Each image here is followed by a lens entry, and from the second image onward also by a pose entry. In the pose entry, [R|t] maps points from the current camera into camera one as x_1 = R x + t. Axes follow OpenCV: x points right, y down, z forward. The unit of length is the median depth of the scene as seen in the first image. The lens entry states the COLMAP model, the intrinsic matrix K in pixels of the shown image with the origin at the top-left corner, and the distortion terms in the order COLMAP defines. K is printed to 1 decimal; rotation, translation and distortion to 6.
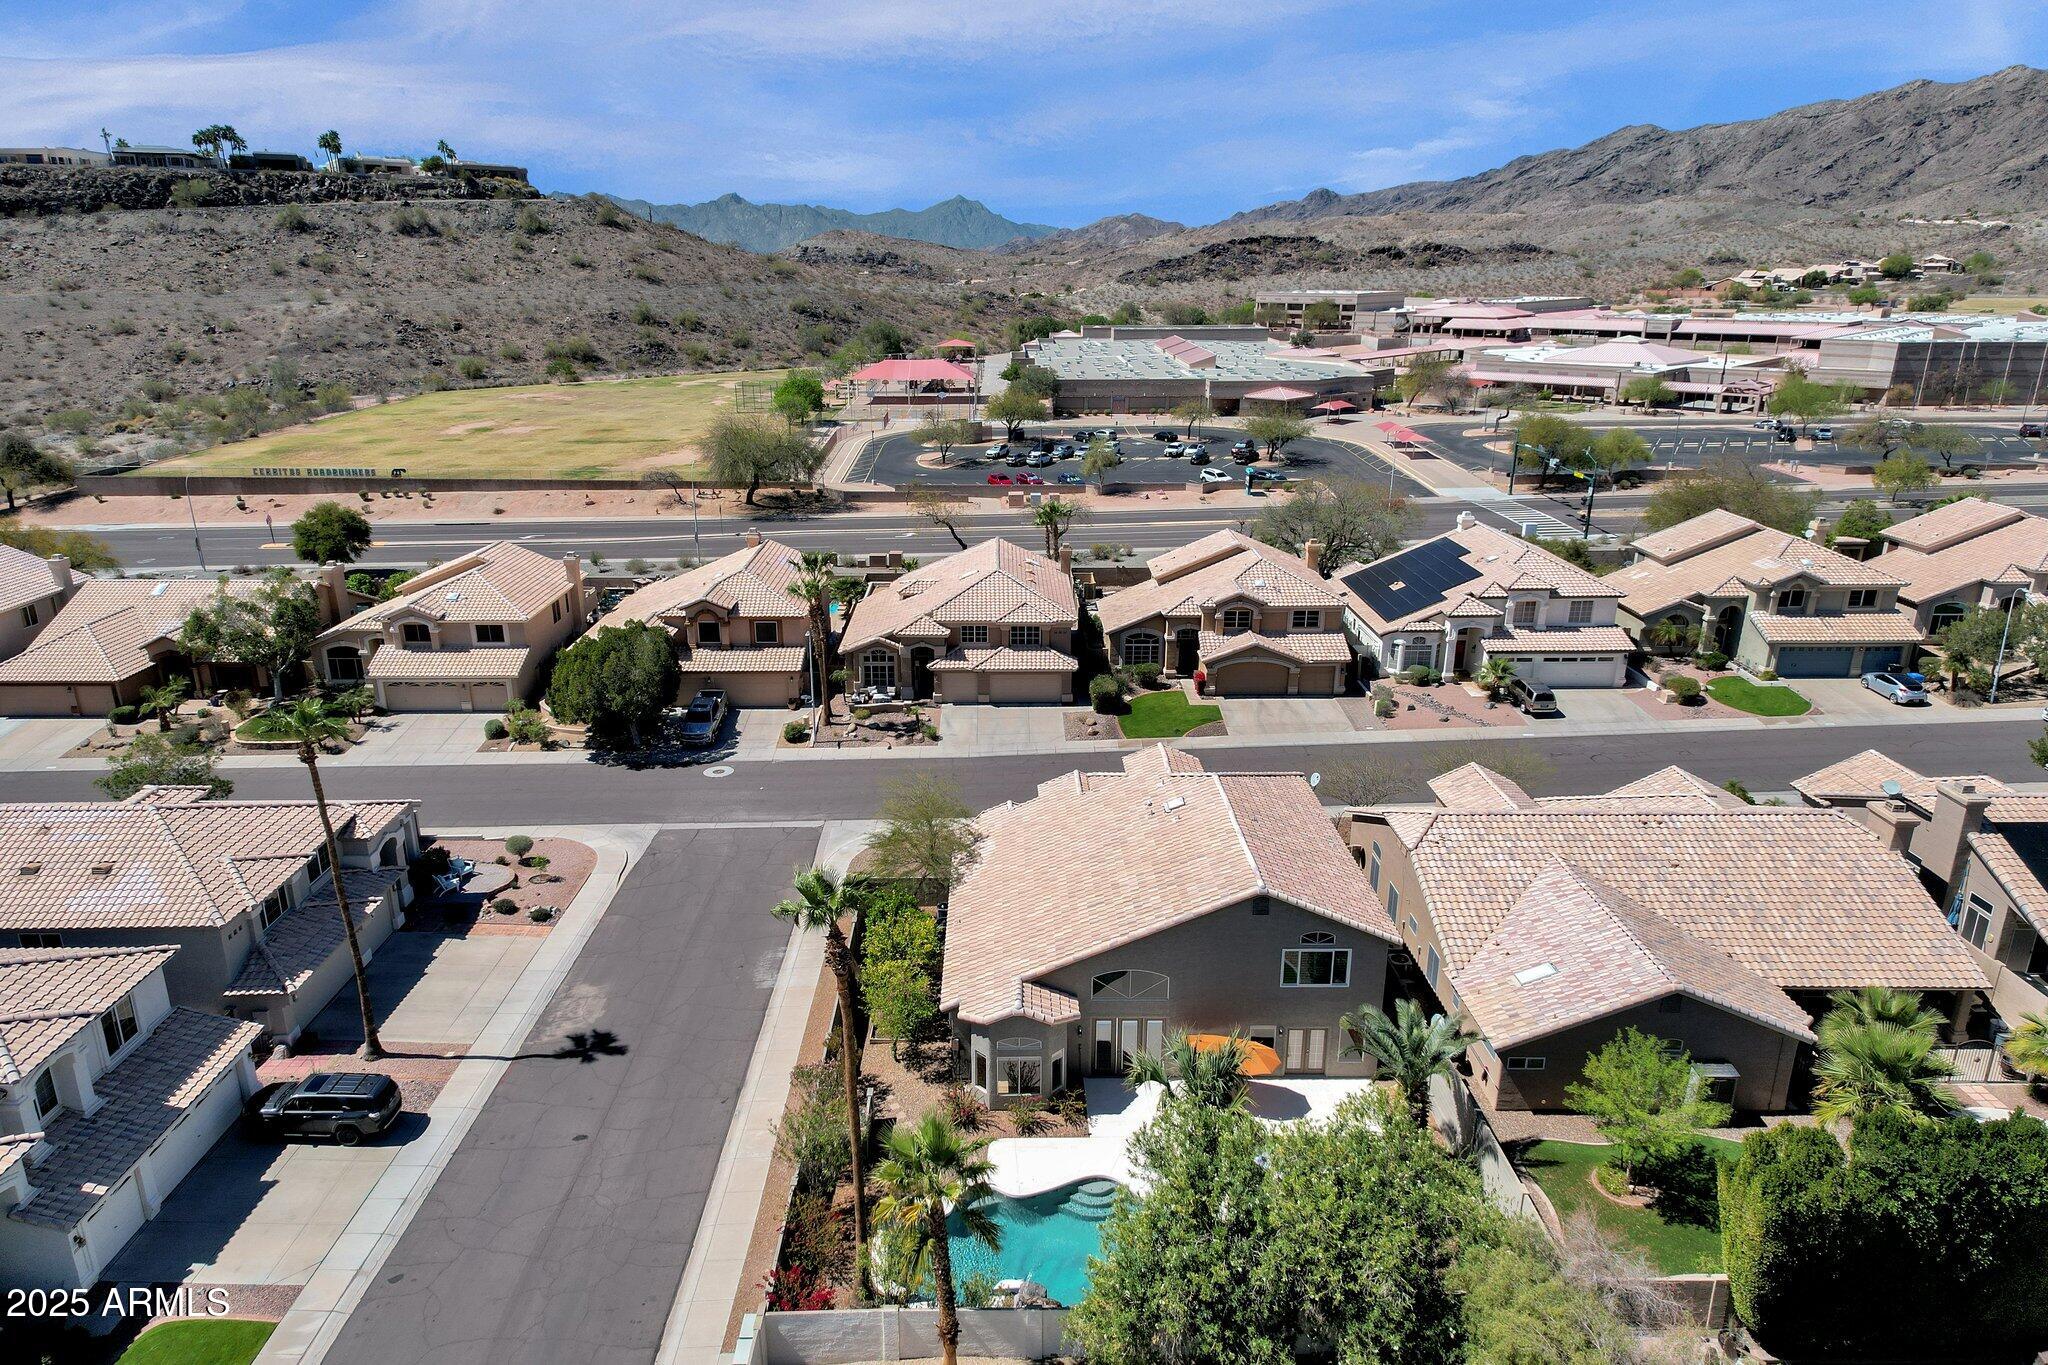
lens RADIAL K [[1247.7, 0, 1017.7], [0, 1247.7, 793.1], [0, 0, 1]] dist [0.078469, -0.046201]
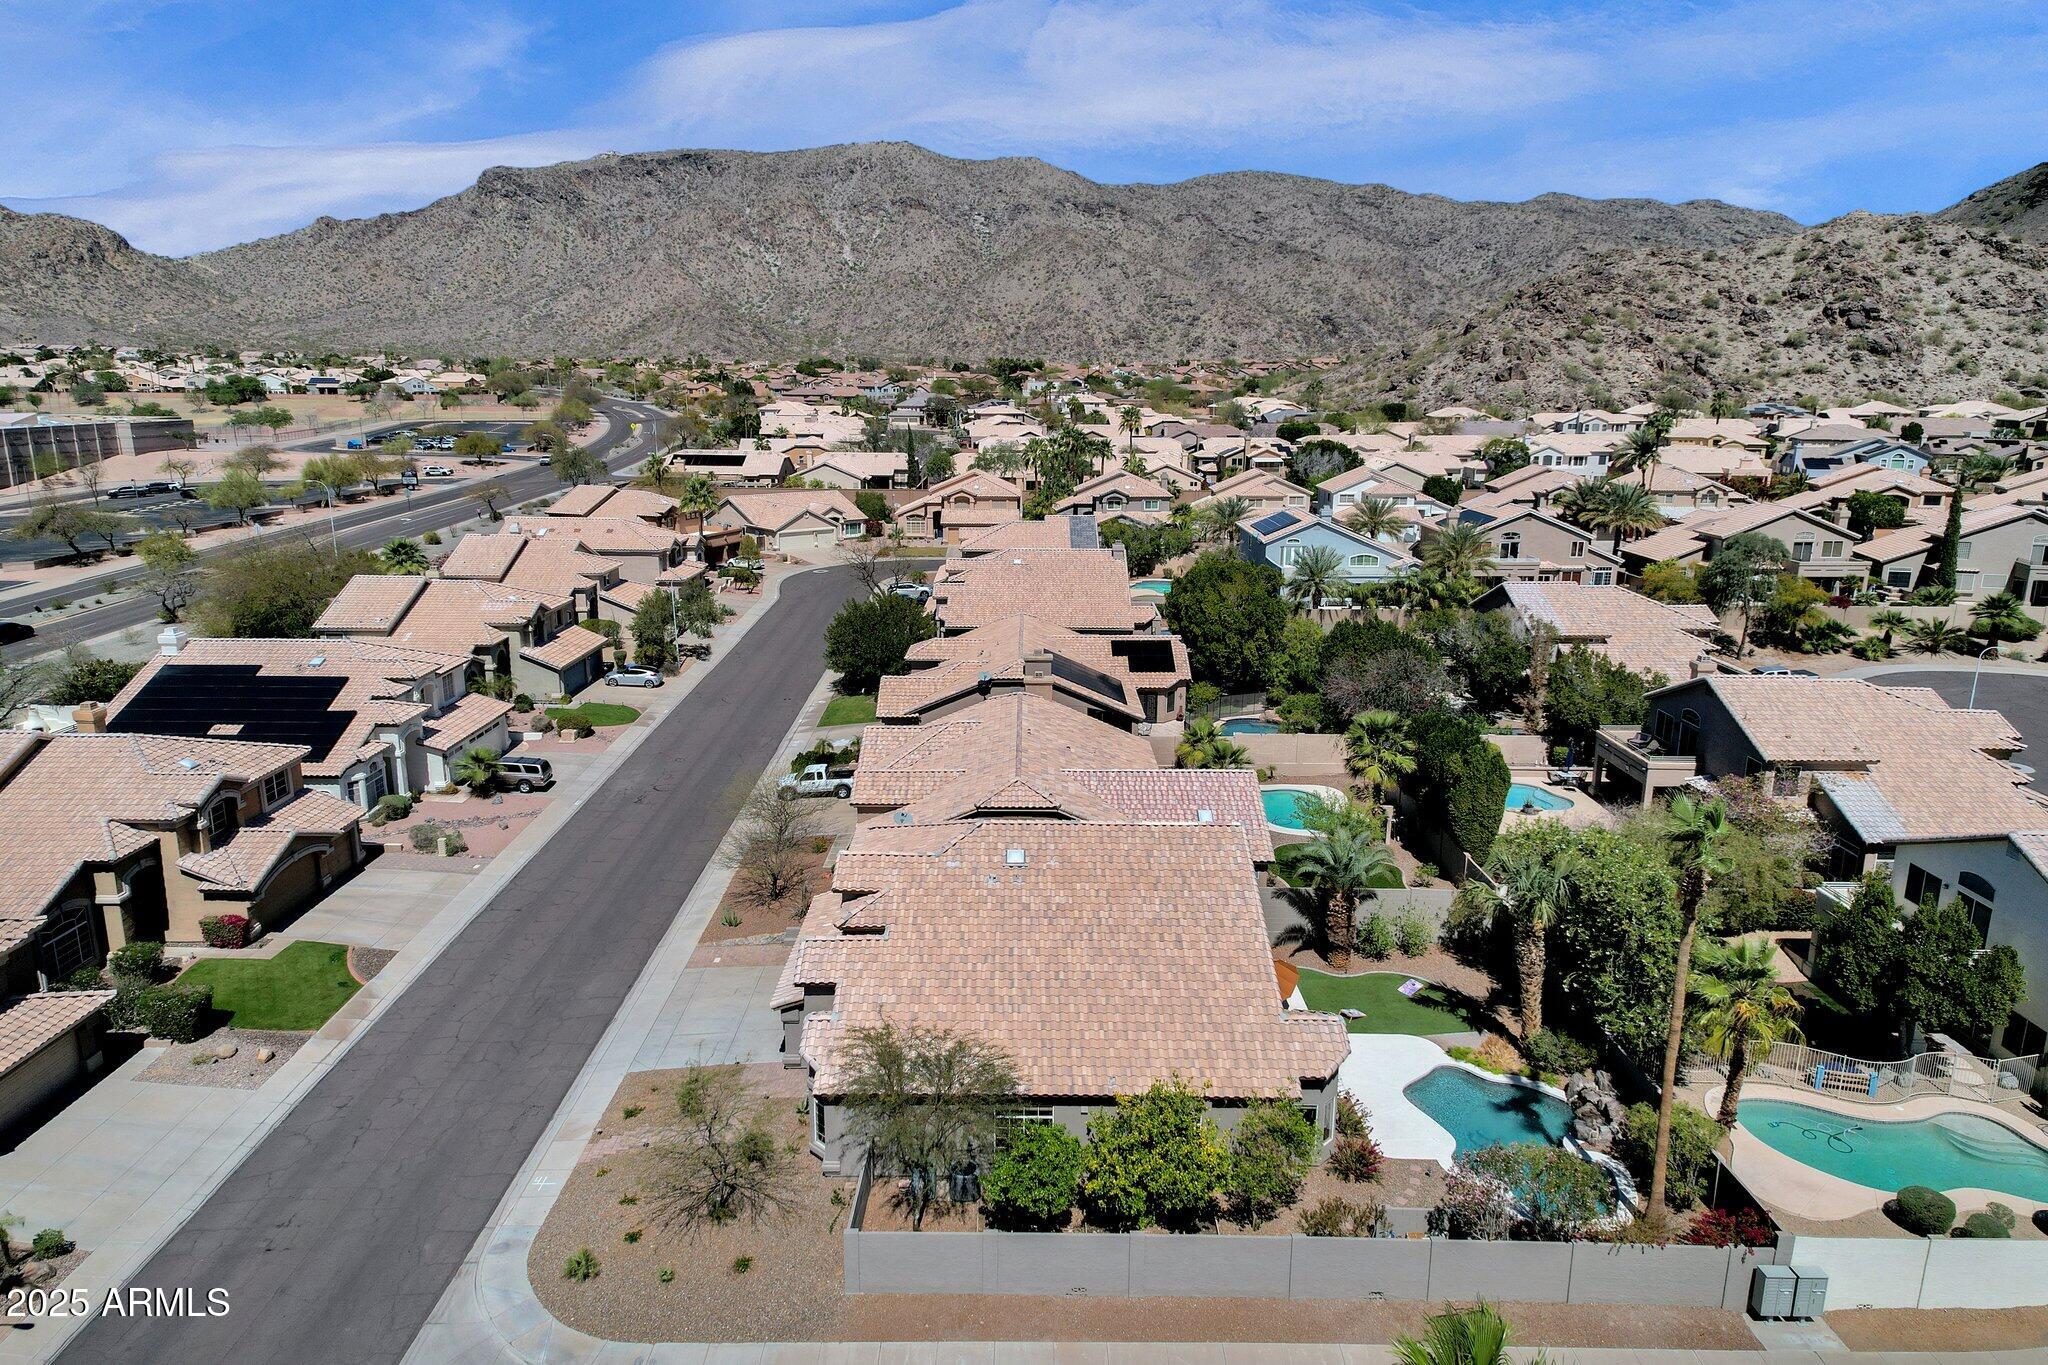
lens RADIAL K [[1248.4, 0, 1038.4], [0, 1248.4, 773.6], [0, 0, 1]] dist [0.078787, -0.051326]
pose [[-0.002999, -0.304746, 0.952429, -0.430004], [0.390606, 0.876412, 0.281654, -0.176435], [-0.920553, 0.372869, 0.116407, 0.522743]]
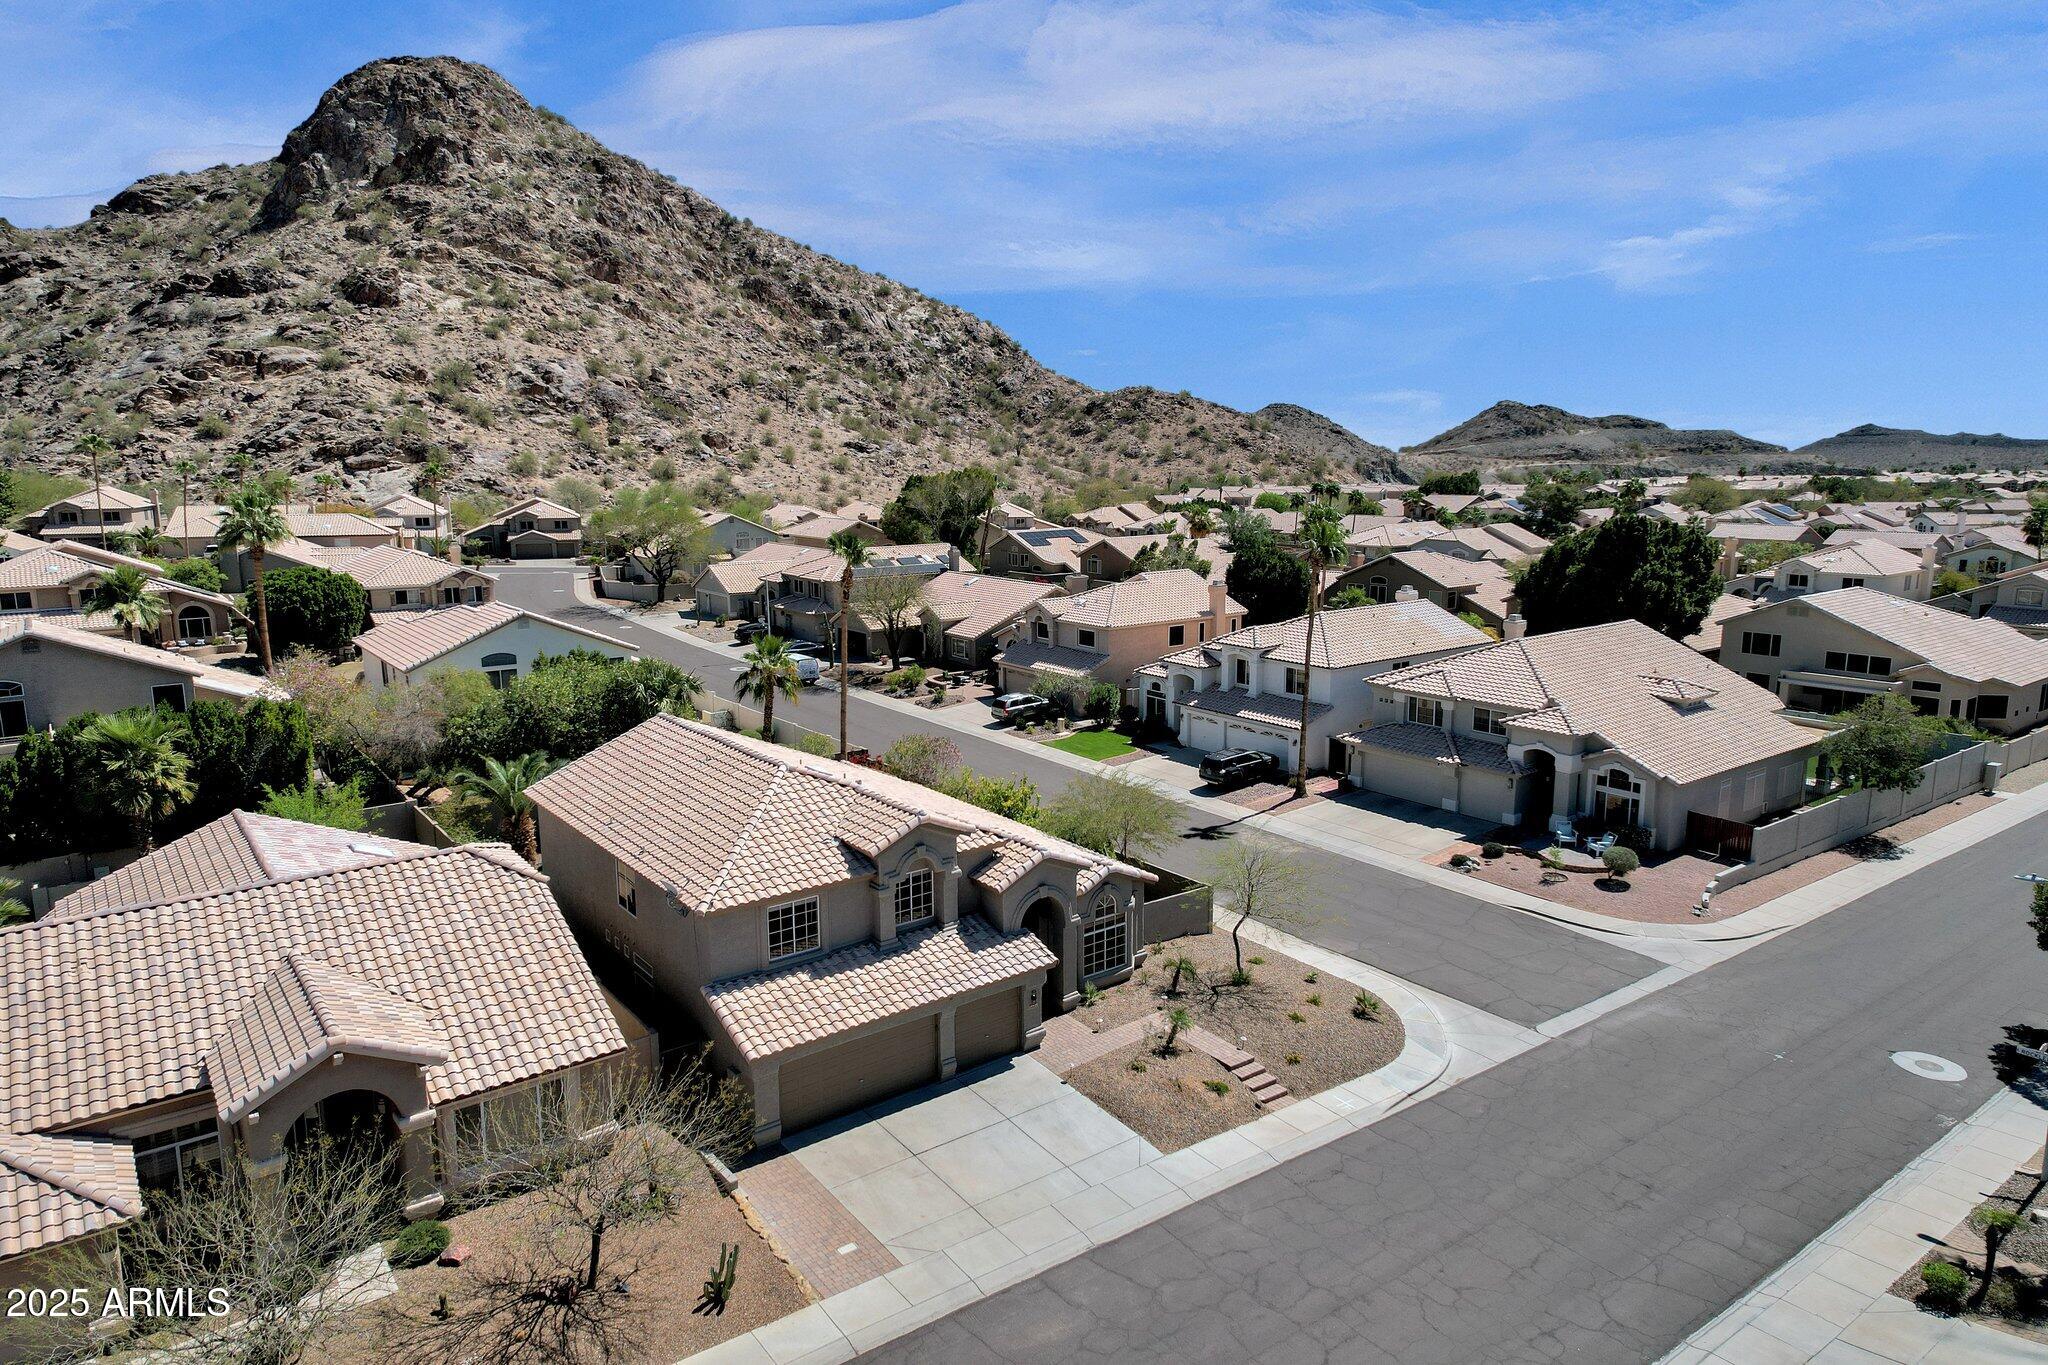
lens RADIAL K [[1201.9, 0, 1028.9], [0, 1201.9, 743.2], [0, 0, 1]] dist [0.074302, -0.055668]
pose [[-0.802254, 0.141770, -0.579904, 0.278759], [-0.236136, 0.816811, 0.526364, -0.264828], [0.548295, 0.559214, -0.621814, 0.933093]]
